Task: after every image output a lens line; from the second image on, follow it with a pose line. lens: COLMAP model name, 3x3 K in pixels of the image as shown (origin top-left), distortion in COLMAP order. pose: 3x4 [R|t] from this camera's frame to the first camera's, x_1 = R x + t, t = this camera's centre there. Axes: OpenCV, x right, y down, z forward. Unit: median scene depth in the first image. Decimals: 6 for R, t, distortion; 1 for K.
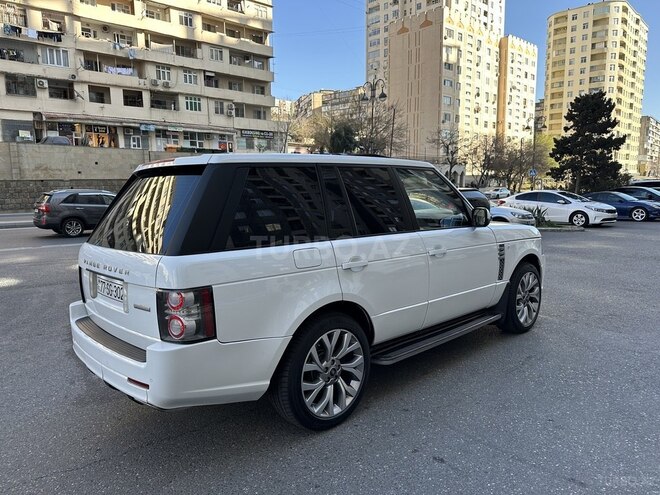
lens RADIAL K [[476.2, 0, 330.2], [0, 476.2, 248.5], [0, 0, 1]] dist [0.021171, -0.035022]
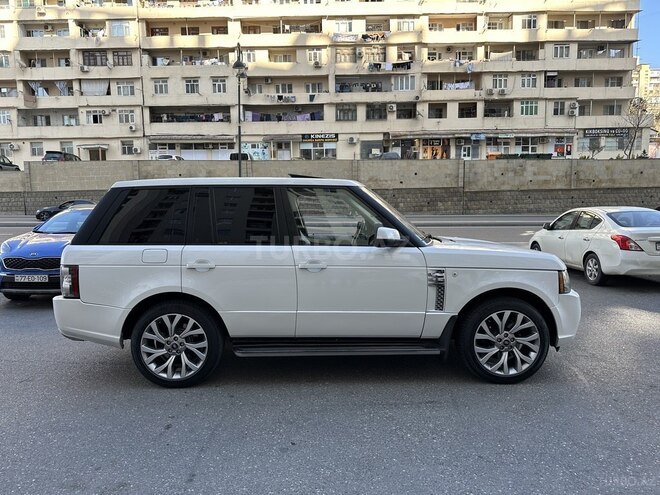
lens RADIAL K [[476.2, 0, 328.2], [0, 476.2, 247.7], [0, 0, 1]] dist [0.021171, -0.035022]
pose [[0.737791, 0.070906, -0.671295, 0.107363], [-0.080506, 0.996613, 0.016788, -0.005608], [0.670211, 0.041658, 0.741000, 0.029248]]
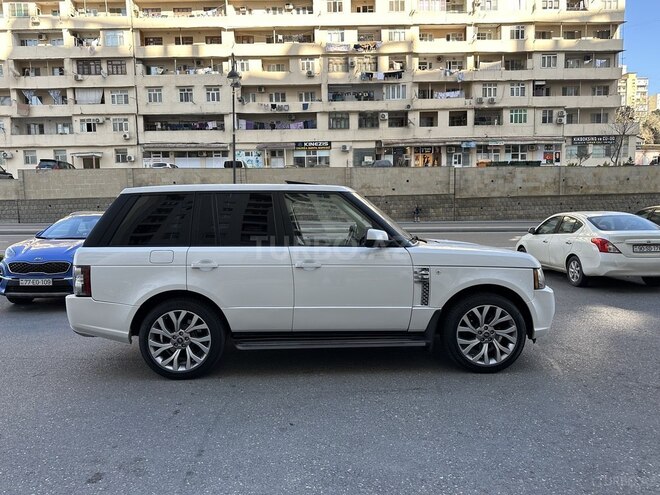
lens RADIAL K [[476.2, 0, 329.4], [0, 476.2, 246.6], [0, 0, 1]] dist [0.021171, -0.035022]
pose [[0.748782, 0.055536, -0.660485, 0.114225], [-0.075646, 0.997133, -0.001916, -0.003954], [0.658485, 0.051398, 0.750836, 0.021655]]
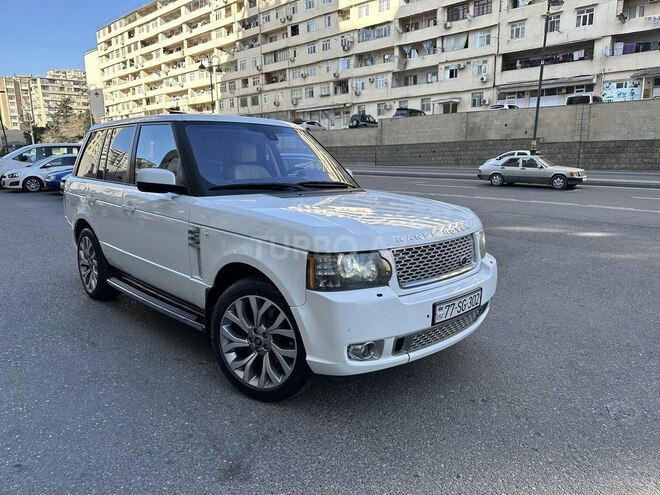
lens RADIAL K [[476.2, 0, 319.7], [0, 476.2, 241.3], [0, 0, 1]] dist [0.021171, -0.035022]
pose [[0.035645, 0.184537, -0.982179, 0.140973], [-0.118690, 0.976629, 0.179186, -0.016863], [0.992291, 0.110188, 0.056715, 0.154538]]
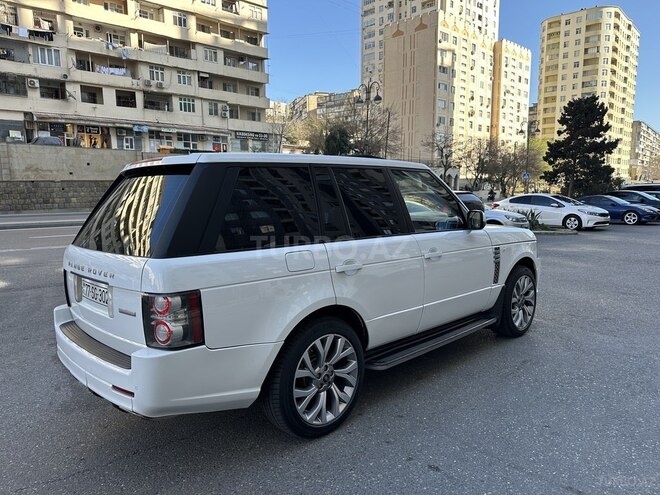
lens RADIAL K [[476.2, 0, 333.6], [0, 476.2, 251.1], [0, 0, 1]] dist [0.021171, -0.035022]
pose [[0.999825, 0.002689, 0.018527, 0.000261], [-0.002692, 0.999996, 0.000152, -0.000042], [-0.018527, -0.000202, 0.999828, 0.002447]]
